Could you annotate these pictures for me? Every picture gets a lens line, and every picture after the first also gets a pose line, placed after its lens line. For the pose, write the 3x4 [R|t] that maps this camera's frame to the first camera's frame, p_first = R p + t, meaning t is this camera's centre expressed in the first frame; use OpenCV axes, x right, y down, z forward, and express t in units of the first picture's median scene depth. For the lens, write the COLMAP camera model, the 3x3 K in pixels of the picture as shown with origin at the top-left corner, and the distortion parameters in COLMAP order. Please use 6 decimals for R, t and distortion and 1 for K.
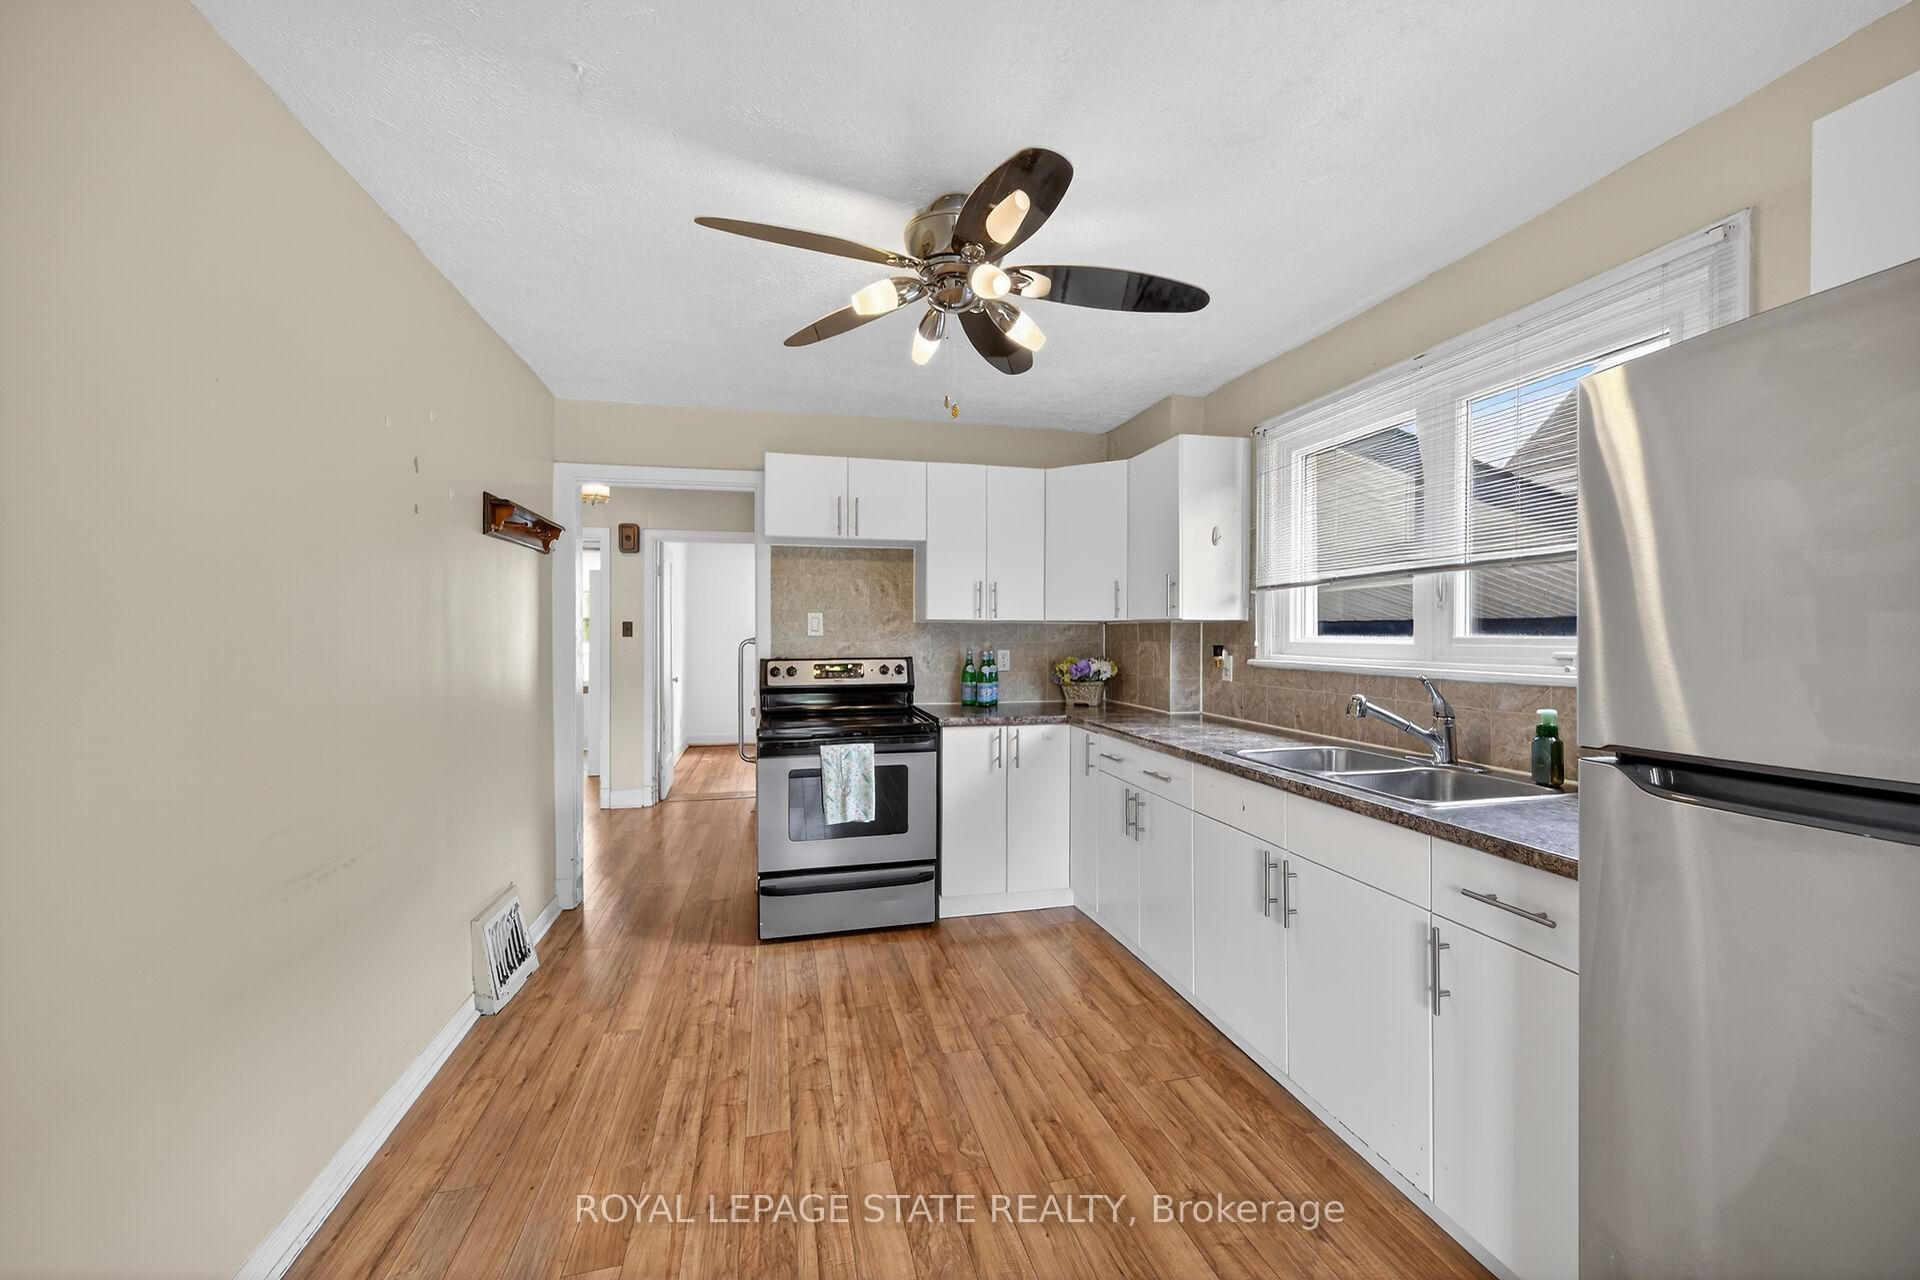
lens RADIAL K [[849.2, 0, 980.9], [0, 849.2, 639.1], [0, 0, 1]] dist [0.010375, 0.000040]
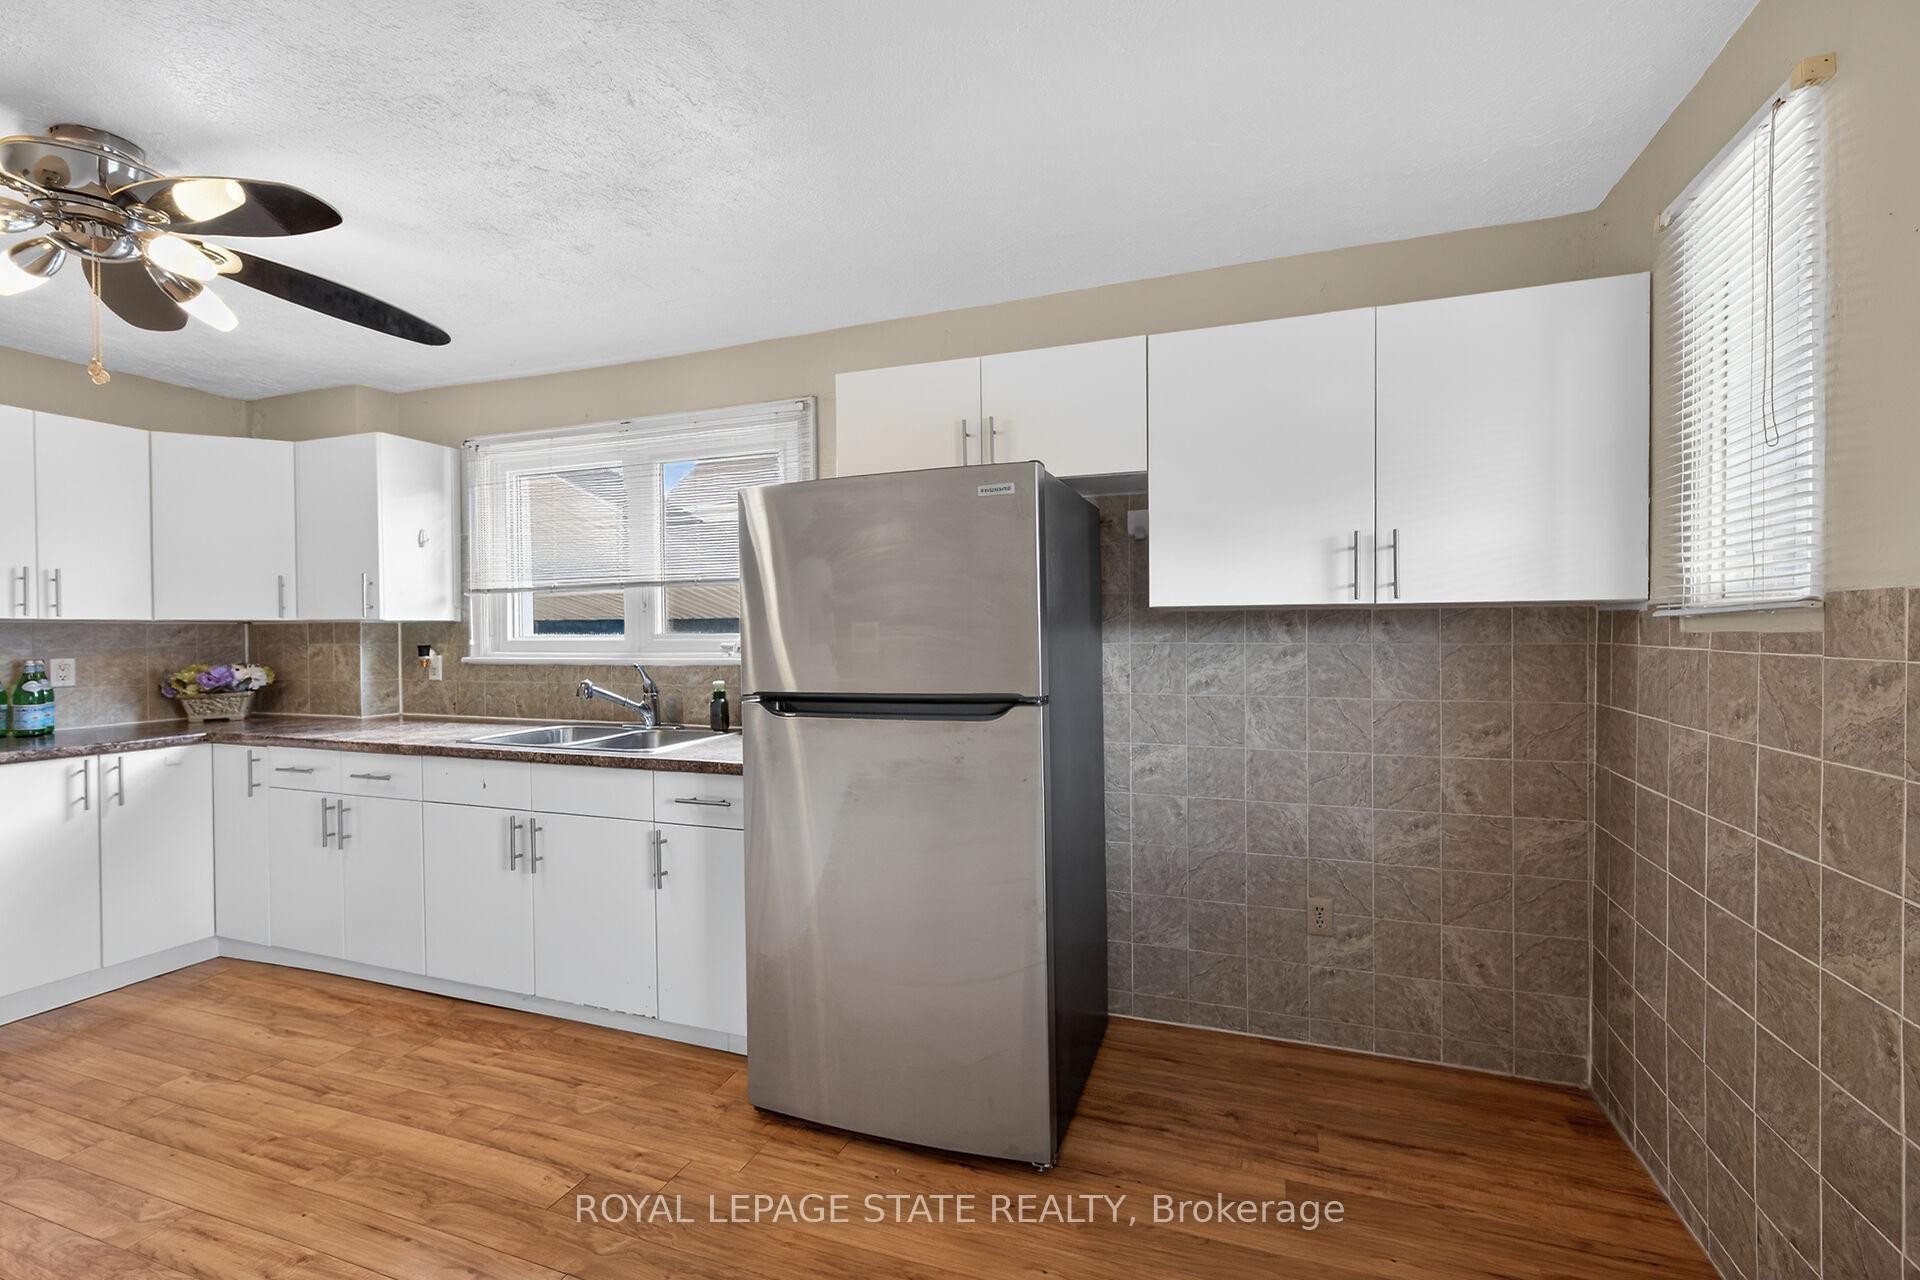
lens RADIAL K [[753.9, 0, 1025.6], [0, 753.9, 633.7], [0, 0, 1]] dist [-0.001072, -0.000461]
pose [[0.550644, -0.012638, 0.834645, -0.081432], [0.015080, 0.999873, 0.005191, -0.000345], [-0.834604, 0.009728, 0.550764, -0.102868]]
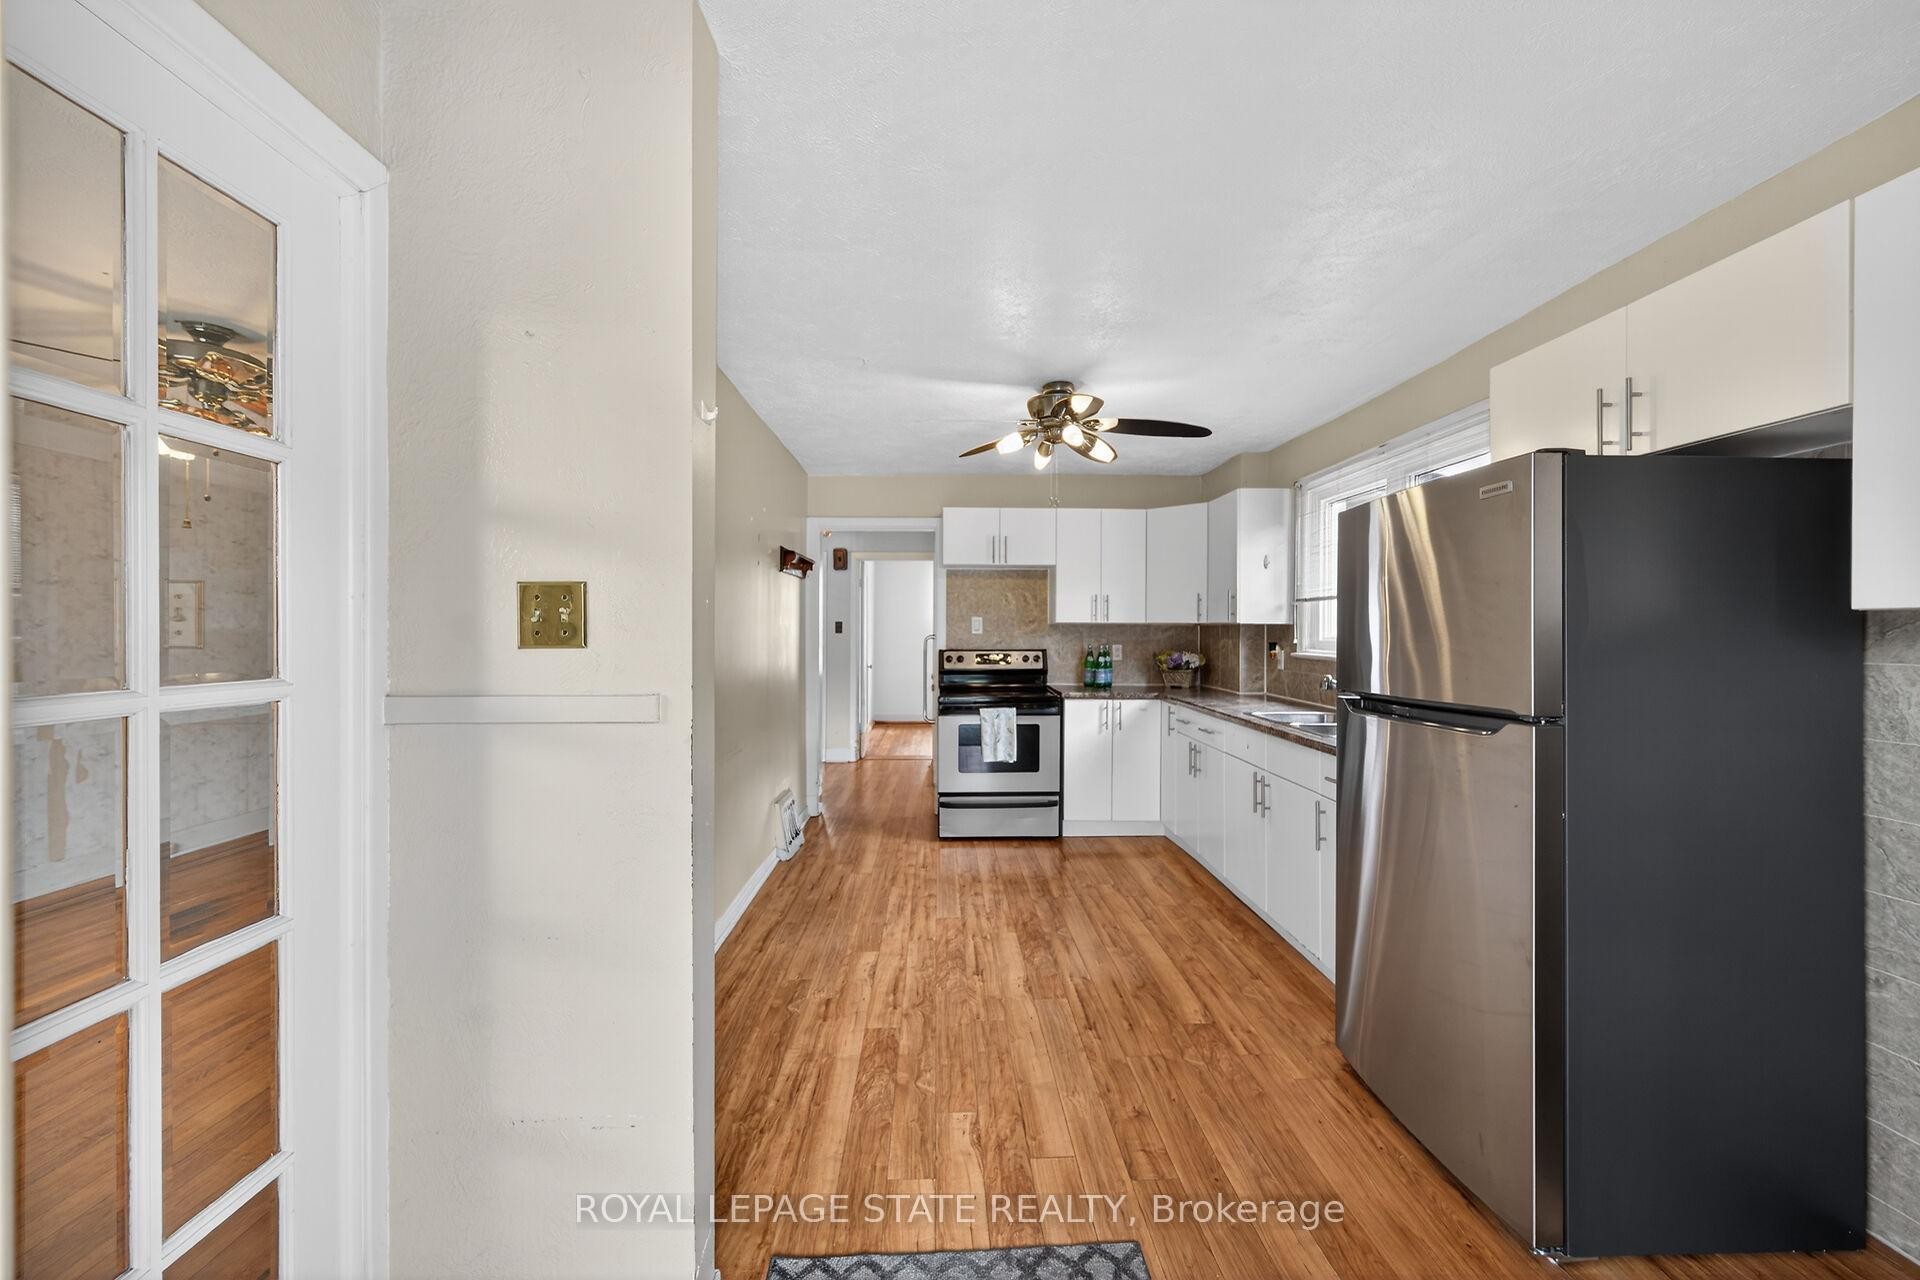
lens RADIAL K [[759.7, 0, 971.4], [0, 759.7, 623.1], [0, 0, 1]] dist [0.001296, 0.000042]
pose [[0.979696, 0.001242, -0.200484, 0.057973], [-0.004561, 0.999860, -0.016096, -0.001343], [0.200436, 0.016684, 0.979565, -0.281525]]
